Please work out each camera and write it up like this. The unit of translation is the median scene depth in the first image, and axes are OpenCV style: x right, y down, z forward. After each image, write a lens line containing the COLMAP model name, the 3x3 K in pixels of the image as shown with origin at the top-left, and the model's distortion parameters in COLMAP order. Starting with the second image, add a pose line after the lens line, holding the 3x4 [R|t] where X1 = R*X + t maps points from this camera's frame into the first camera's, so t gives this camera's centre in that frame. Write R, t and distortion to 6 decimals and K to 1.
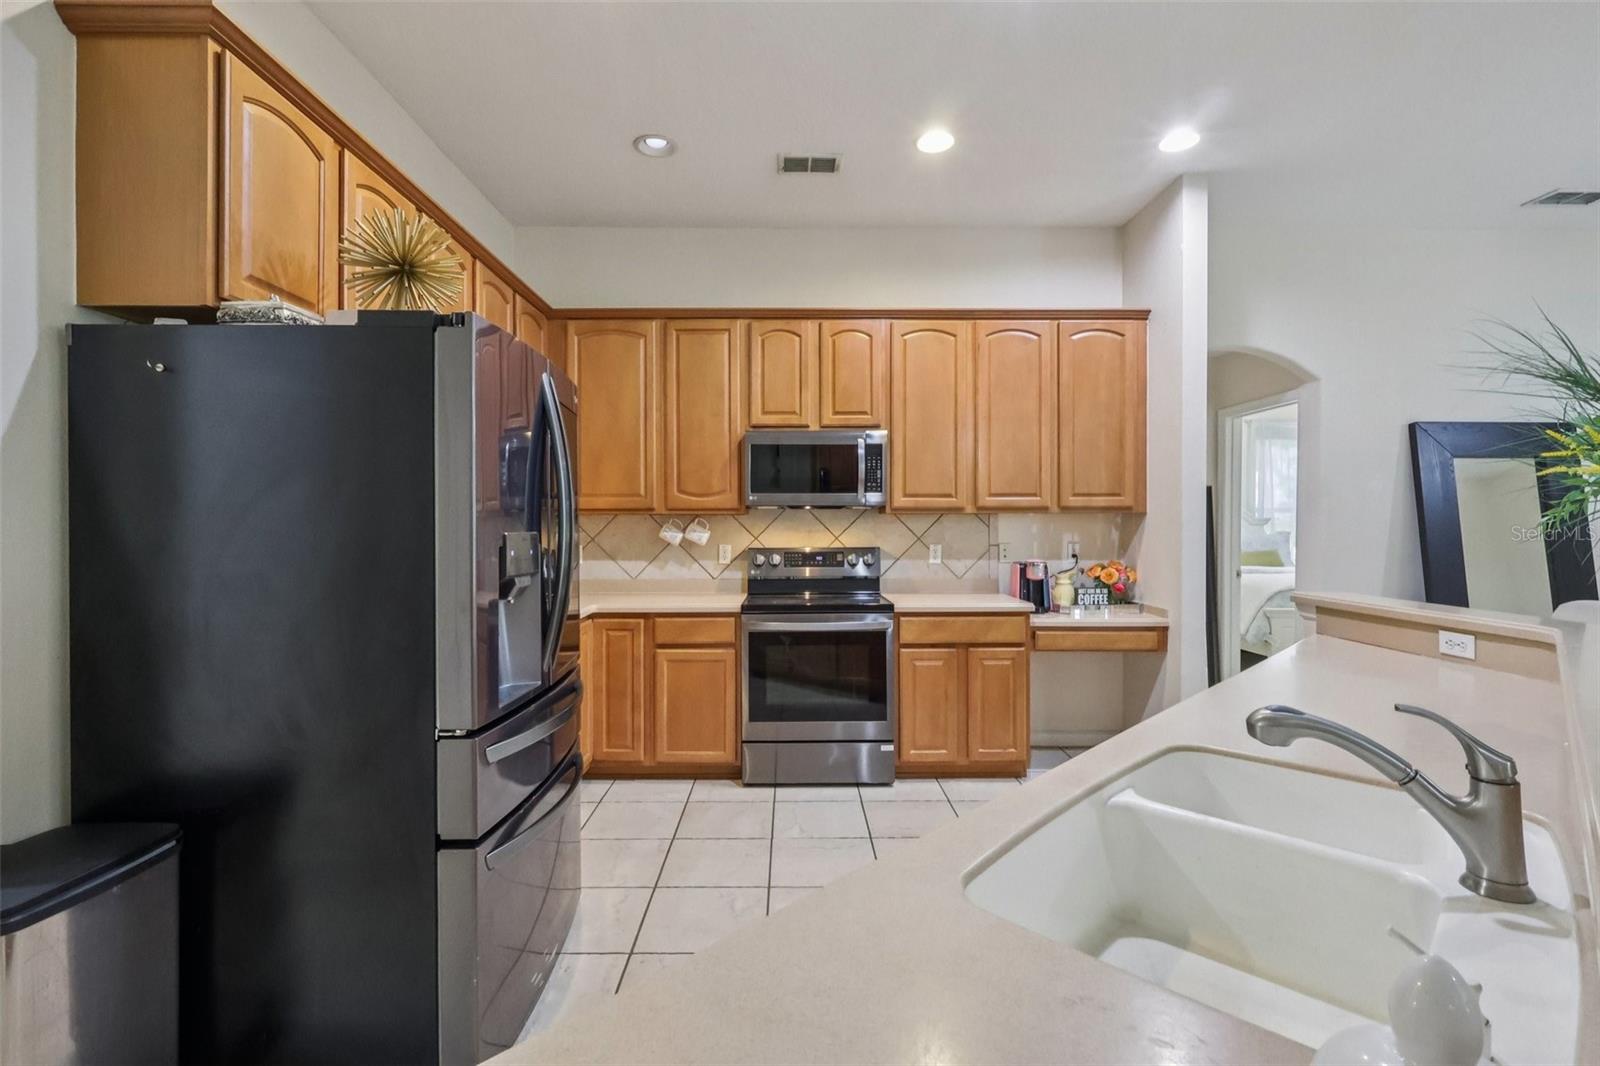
lens RADIAL K [[748.8, 0, 800.0], [0, 748.8, 533.0], [0, 0, 1]] dist [0.002269, 0.000271]
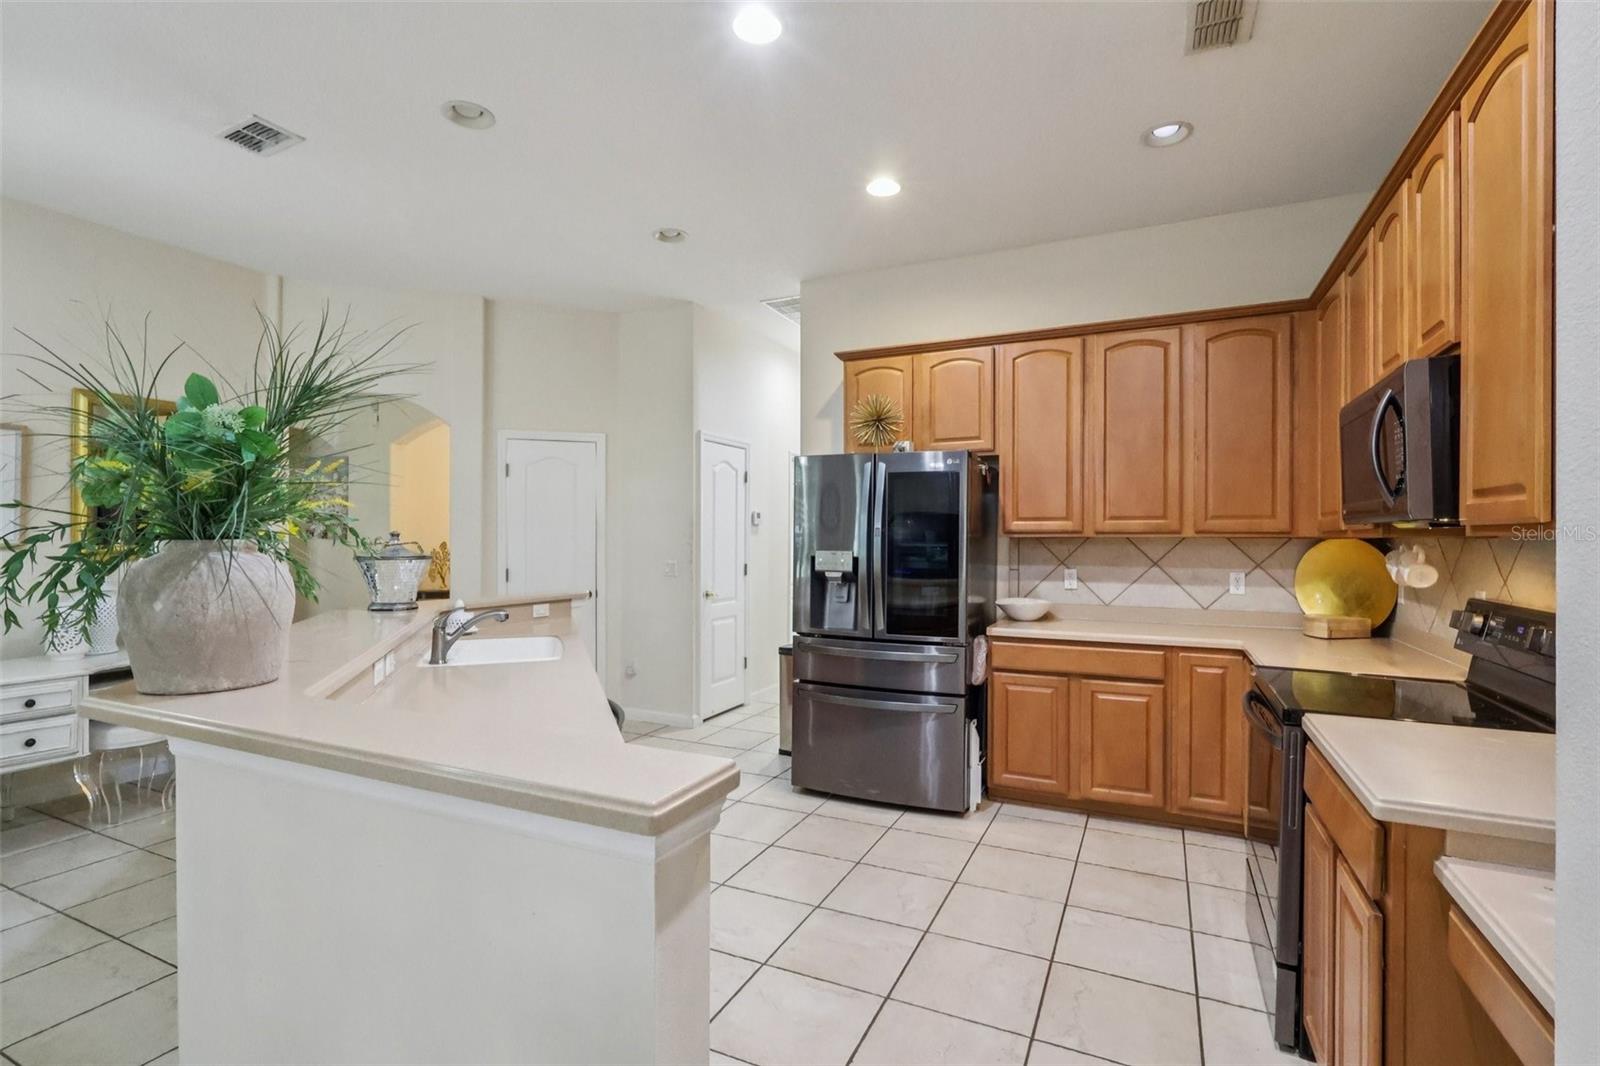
lens RADIAL K [[719.4, 0, 820.7], [0, 719.4, 537.9], [0, 0, 1]] dist [0.000169, 0.000025]
pose [[-0.421391, -0.001163, -0.906878, 0.649627], [-0.015540, 0.999862, 0.005939, -0.020904], [0.906746, 0.016596, -0.421351, 0.832270]]
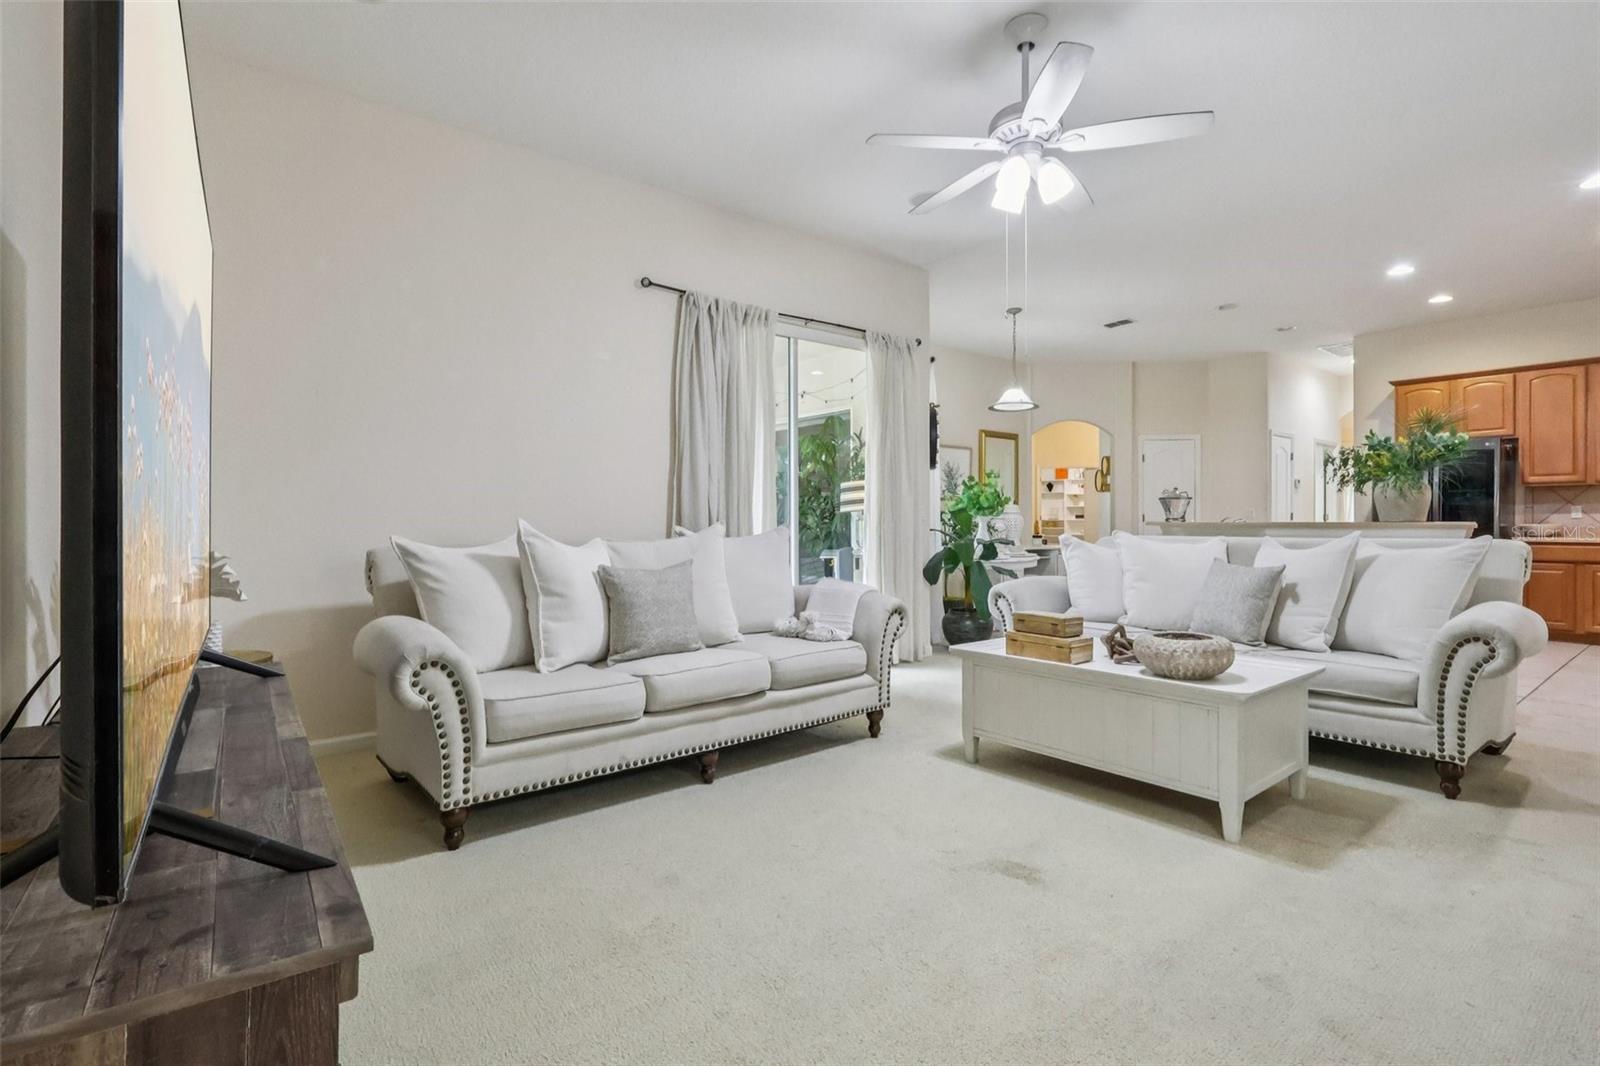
lens RADIAL K [[764.9, 0, 798.9], [0, 764.9, 522.5], [0, 0, 1]] dist [-0.000401, 0.000571]
pose [[-0.777249, 0.002248, -0.629189, 2.016512], [-0.007136, 0.999898, 0.012388, 0.051386], [0.629152, 0.014118, -0.777154, 0.962328]]
